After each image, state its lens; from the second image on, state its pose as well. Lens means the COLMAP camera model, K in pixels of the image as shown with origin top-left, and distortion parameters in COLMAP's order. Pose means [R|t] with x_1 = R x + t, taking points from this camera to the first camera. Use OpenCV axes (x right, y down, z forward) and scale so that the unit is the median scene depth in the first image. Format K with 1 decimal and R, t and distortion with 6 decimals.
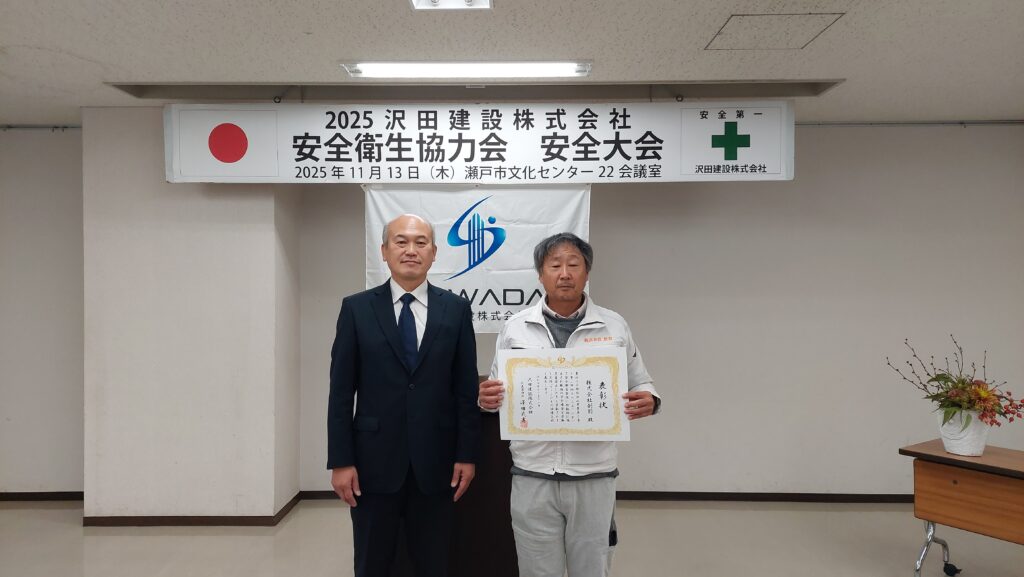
lens RADIAL K [[697.1, 0, 505.1], [0, 697.1, 301.0], [0, 0, 1]] dist [0.068860, -0.020356]
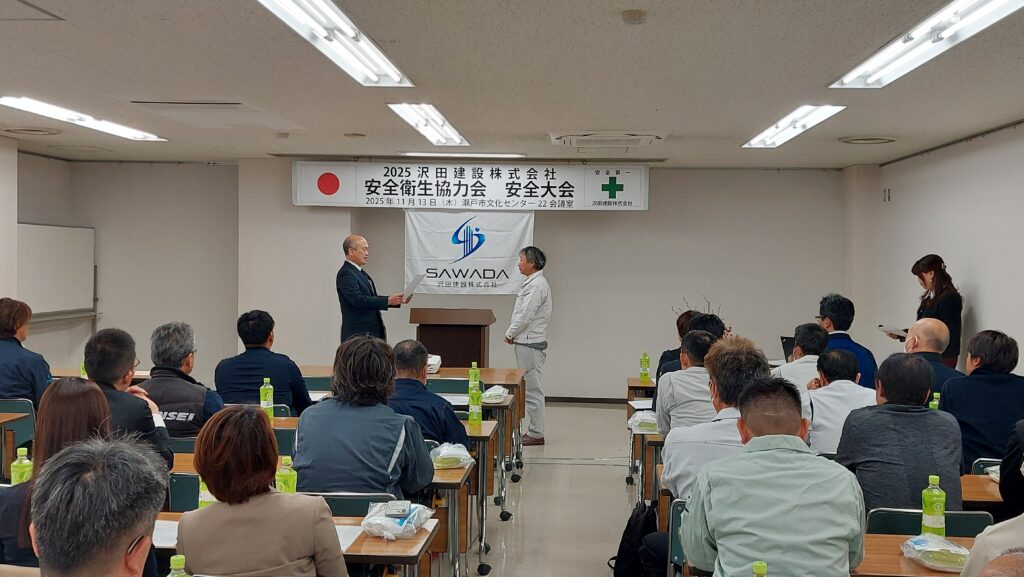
lens RADIAL K [[721.1, 0, 512.2], [0, 721.1, 310.6], [0, 0, 1]] dist [0.075235, -0.105414]
pose [[0.999860, 0.016214, 0.004135, 0.065765], [-0.016351, 0.999234, 0.035540, 0.021486], [-0.003555, -0.035602, 0.999360, -0.832773]]
